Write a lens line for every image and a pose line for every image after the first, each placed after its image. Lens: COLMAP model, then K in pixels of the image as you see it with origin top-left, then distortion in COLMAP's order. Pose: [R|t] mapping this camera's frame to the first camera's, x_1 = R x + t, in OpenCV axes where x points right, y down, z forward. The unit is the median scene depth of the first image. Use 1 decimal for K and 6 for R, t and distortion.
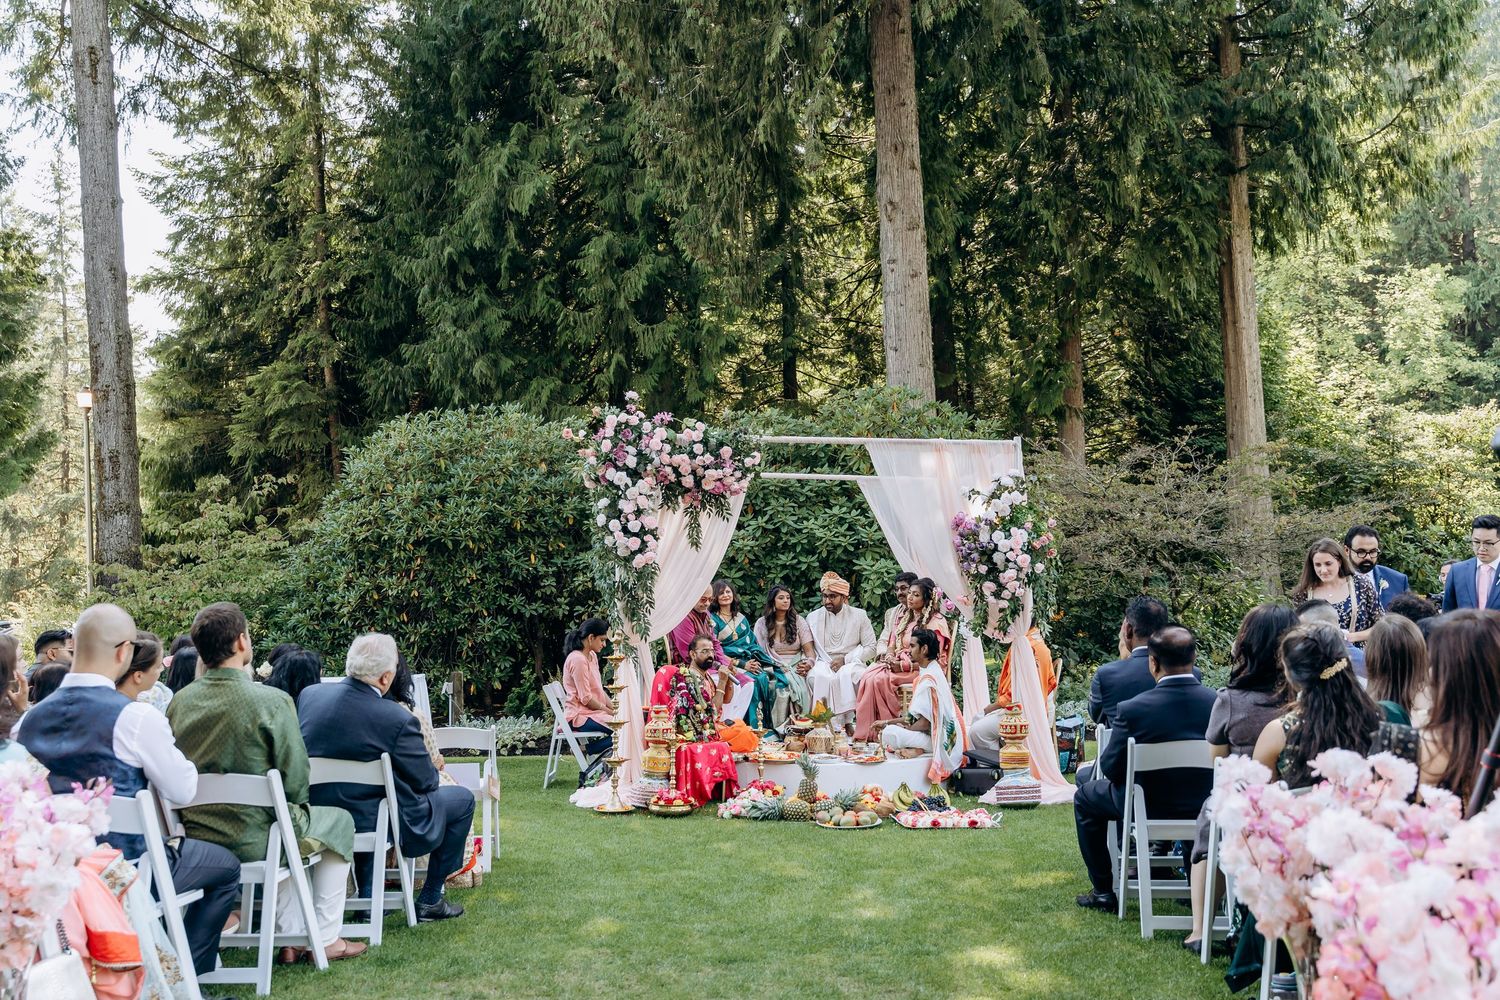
lens RADIAL K [[1354.3, 0, 750.0], [0, 1354.3, 500.0], [0, 0, 1]] dist [0.004384, 0.015687]
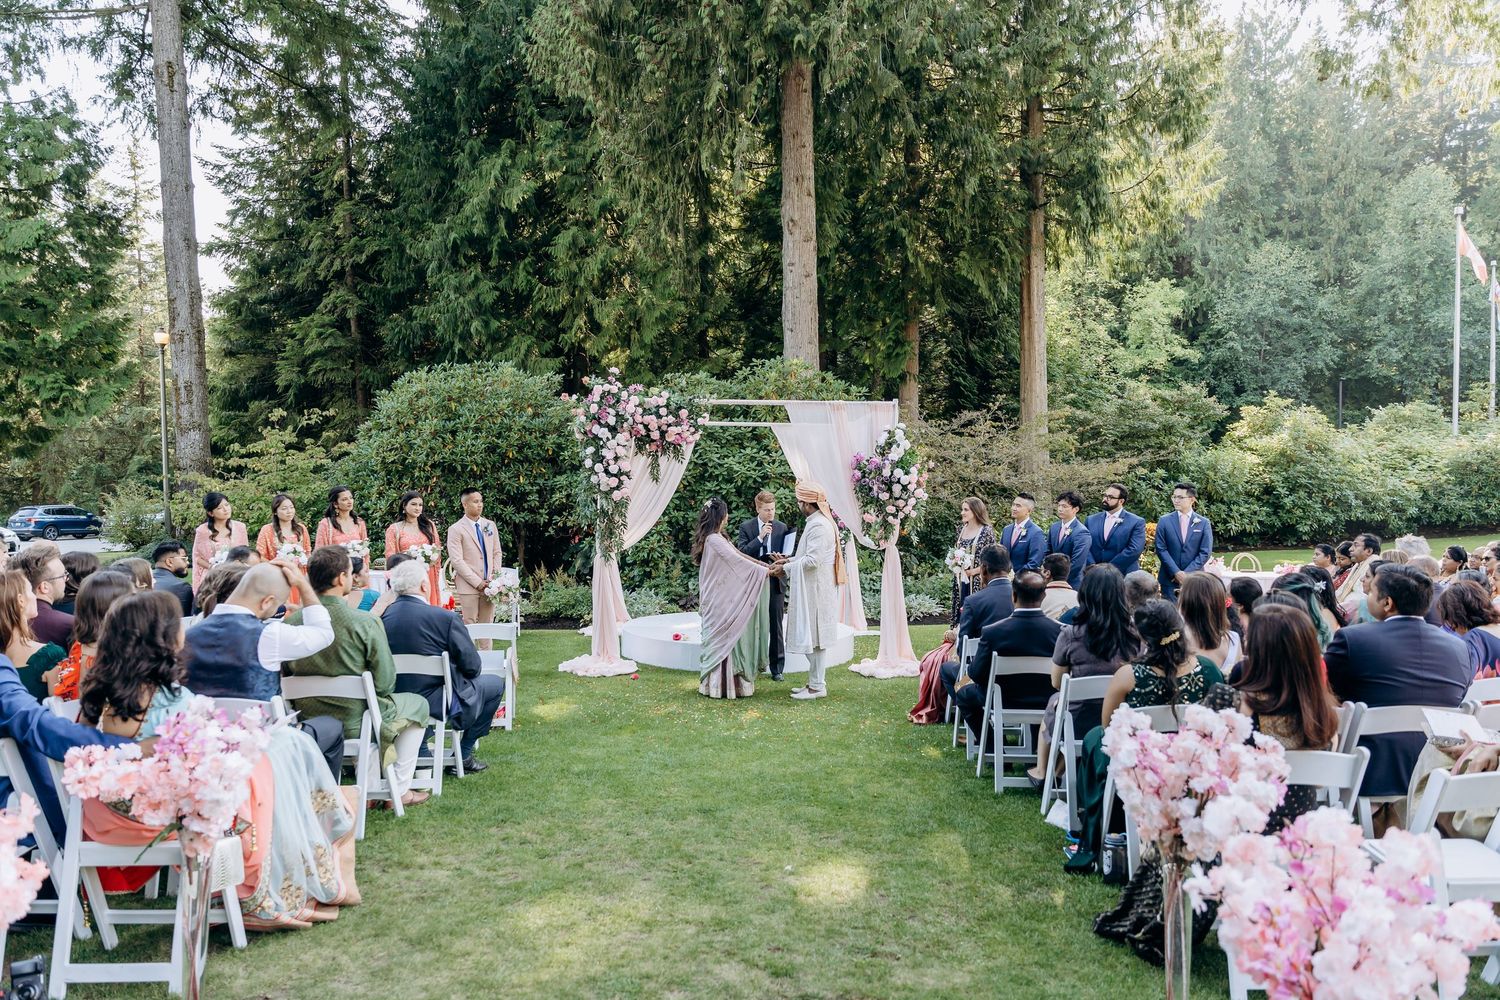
lens RADIAL K [[989.1, 0, 750.0], [0, 989.1, 500.0], [0, 0, 1]] dist [0.000156, -0.000601]
pose [[0.995709, 0.027123, 0.088475, -0.022129], [-0.033600, 0.996798, 0.072559, -0.015573], [-0.086224, -0.075221, 0.993432, 0.007817]]
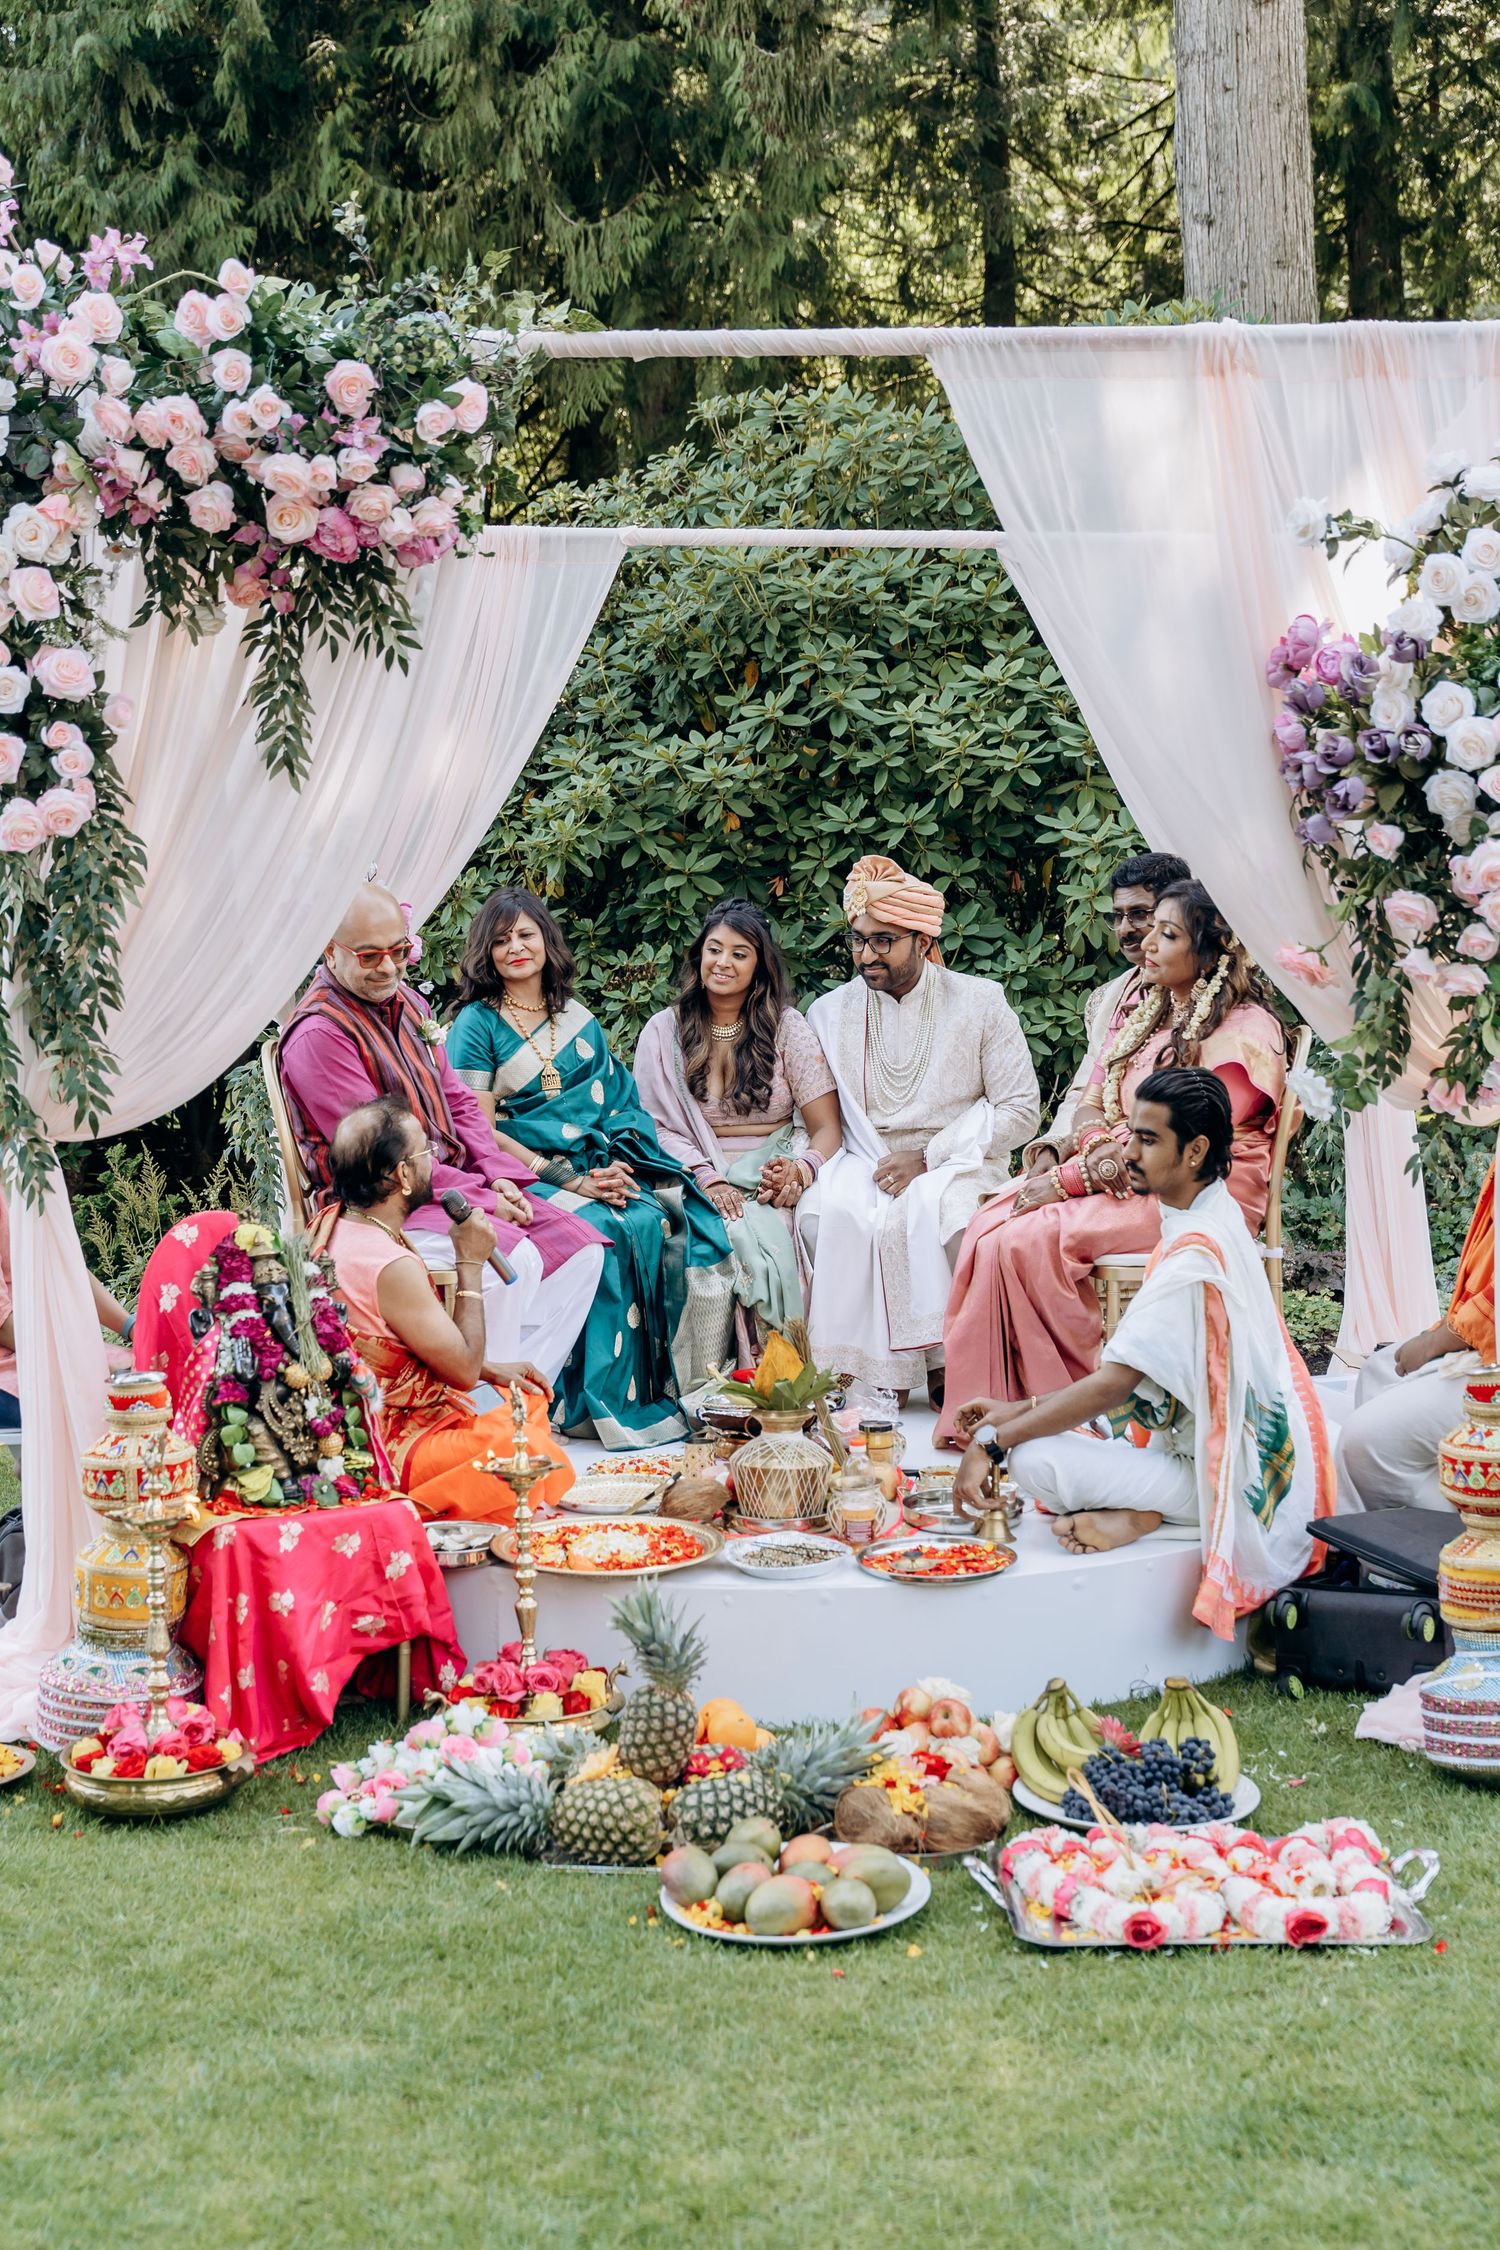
lens RADIAL K [[2870.6, 0, 750.0], [0, 2870.6, 1125.0], [0, 0, 1]] dist [0.004660, -0.013231]
pose [[0.997195, -0.006687, -0.074547, 0.057168], [0.017679, 0.988860, 0.147794, 0.013706], [0.072729, -0.148697, 0.986205, 0.280346]]
